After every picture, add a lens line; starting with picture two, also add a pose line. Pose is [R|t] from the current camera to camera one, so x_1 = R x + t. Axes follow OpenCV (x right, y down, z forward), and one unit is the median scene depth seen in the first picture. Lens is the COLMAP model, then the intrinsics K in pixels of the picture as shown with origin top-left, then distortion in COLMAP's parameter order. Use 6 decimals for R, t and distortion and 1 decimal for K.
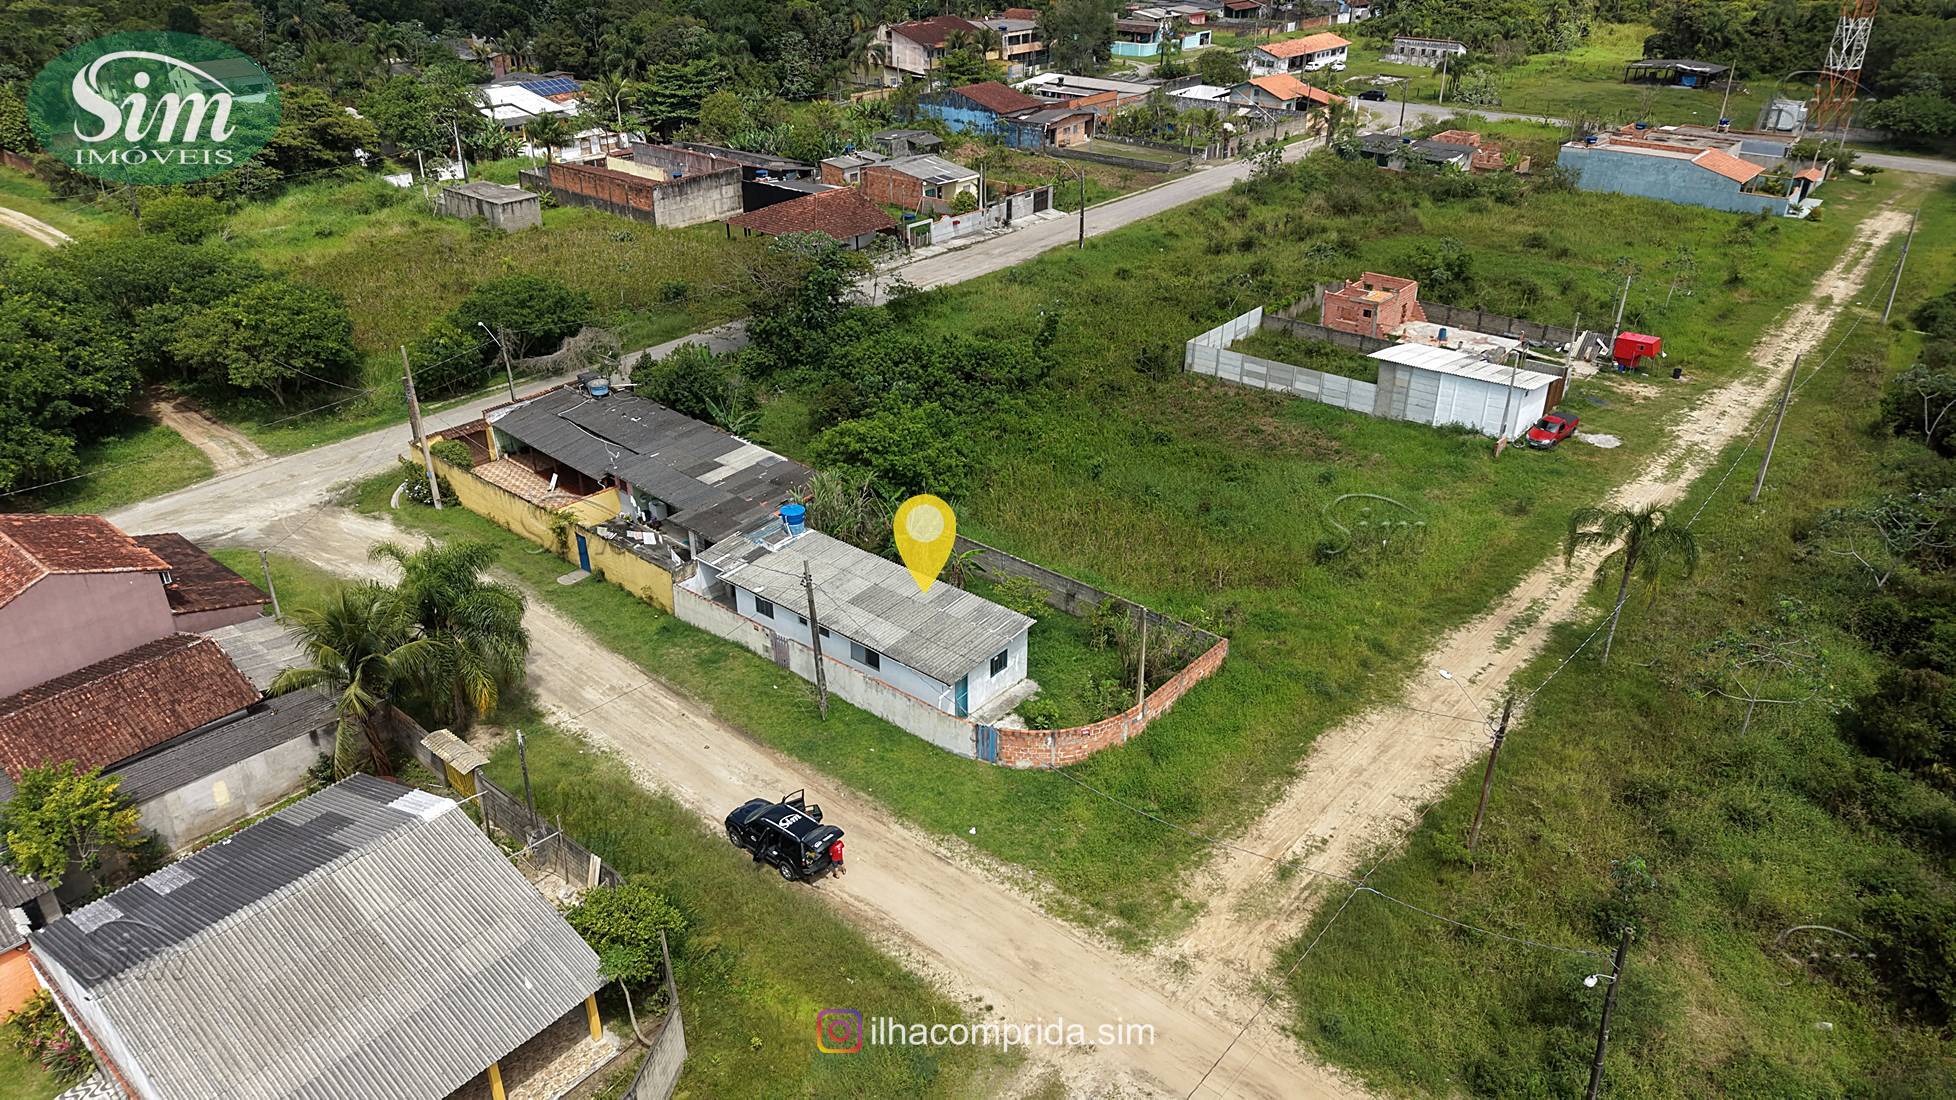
lens RADIAL K [[1303.8, 0, 971.5], [0, 1303.8, 549.7], [0, 0, 1]] dist [0.035245, -0.025701]
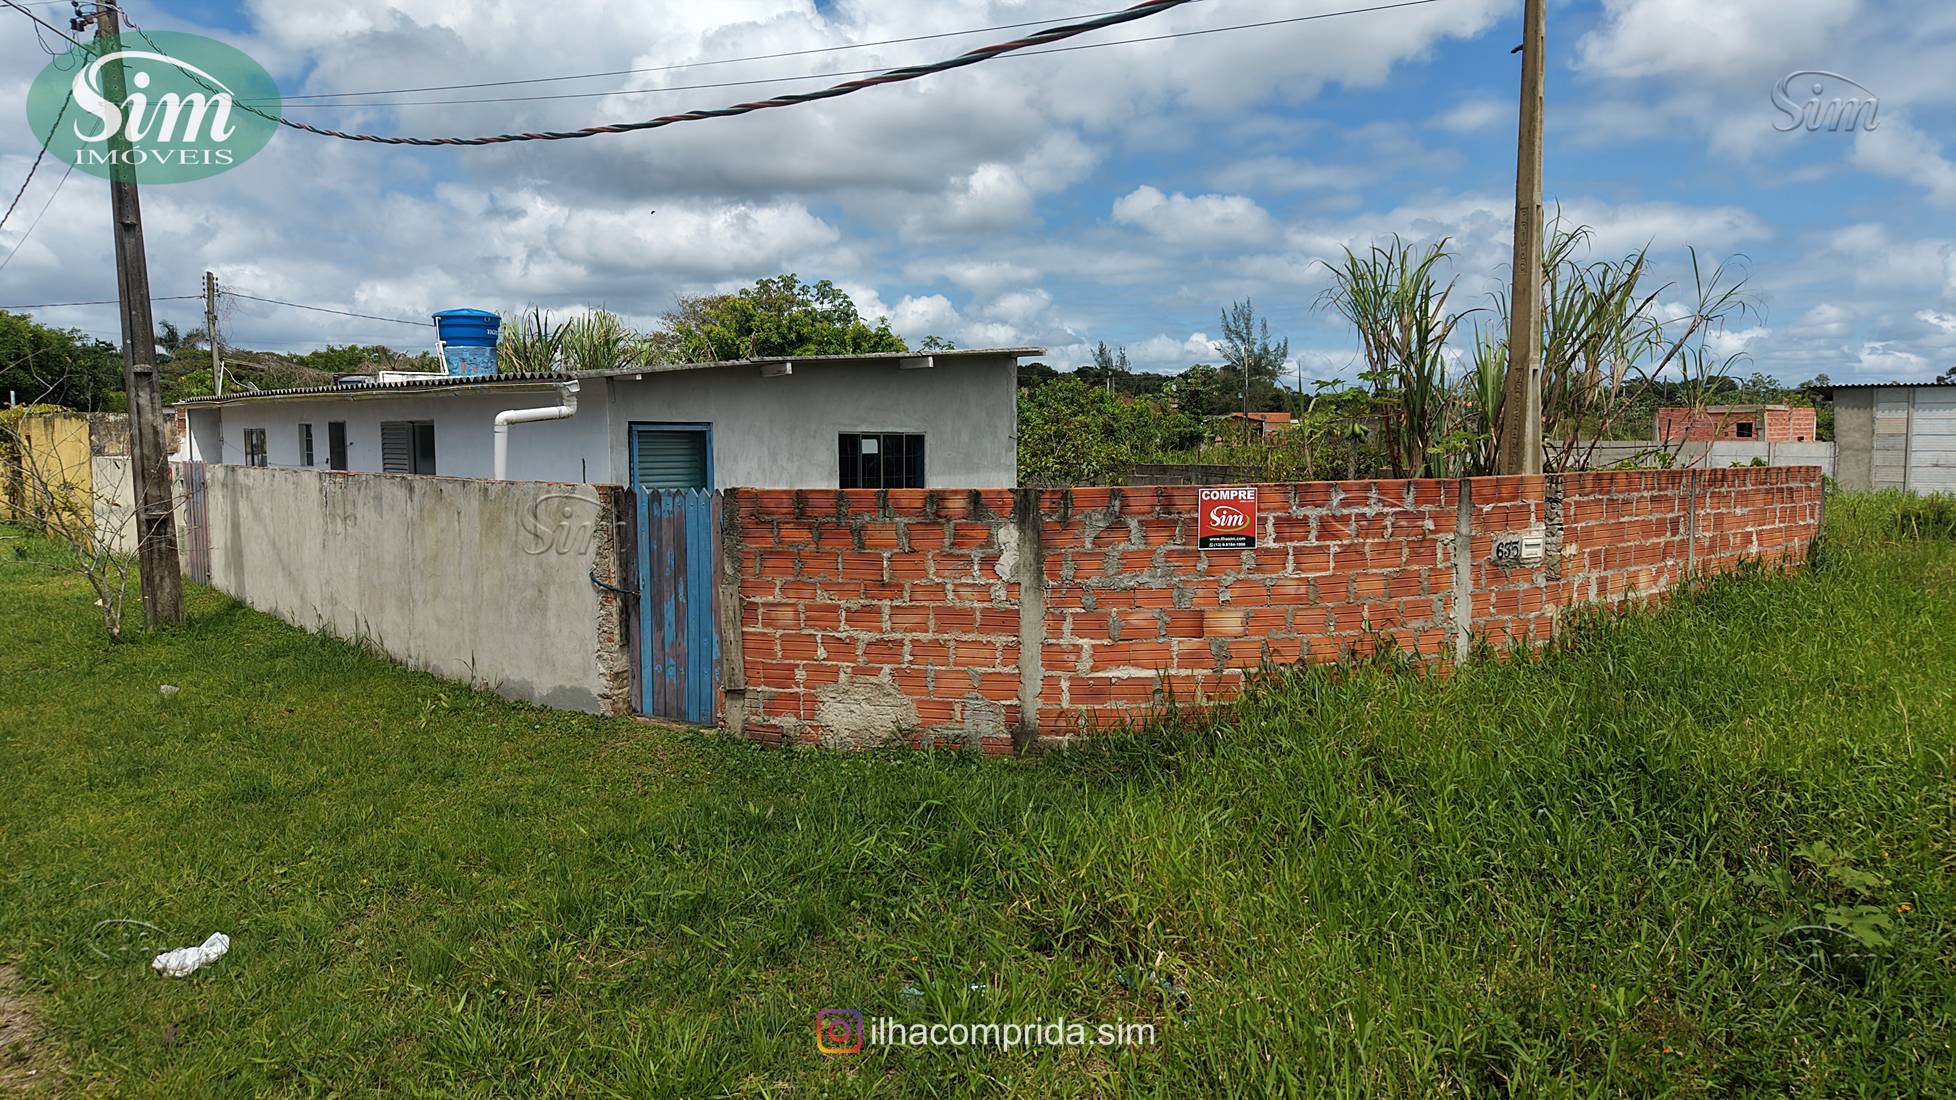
lens RADIAL K [[1303.8, 0, 987.2], [0, 1303.8, 558.0], [0, 0, 1]] dist [0.035245, -0.025701]
pose [[0.991942, 0.004936, -0.126601, 0.077951], [-0.052438, 0.925631, -0.374776, 0.208532], [0.115335, 0.378395, 0.918431, 0.836811]]
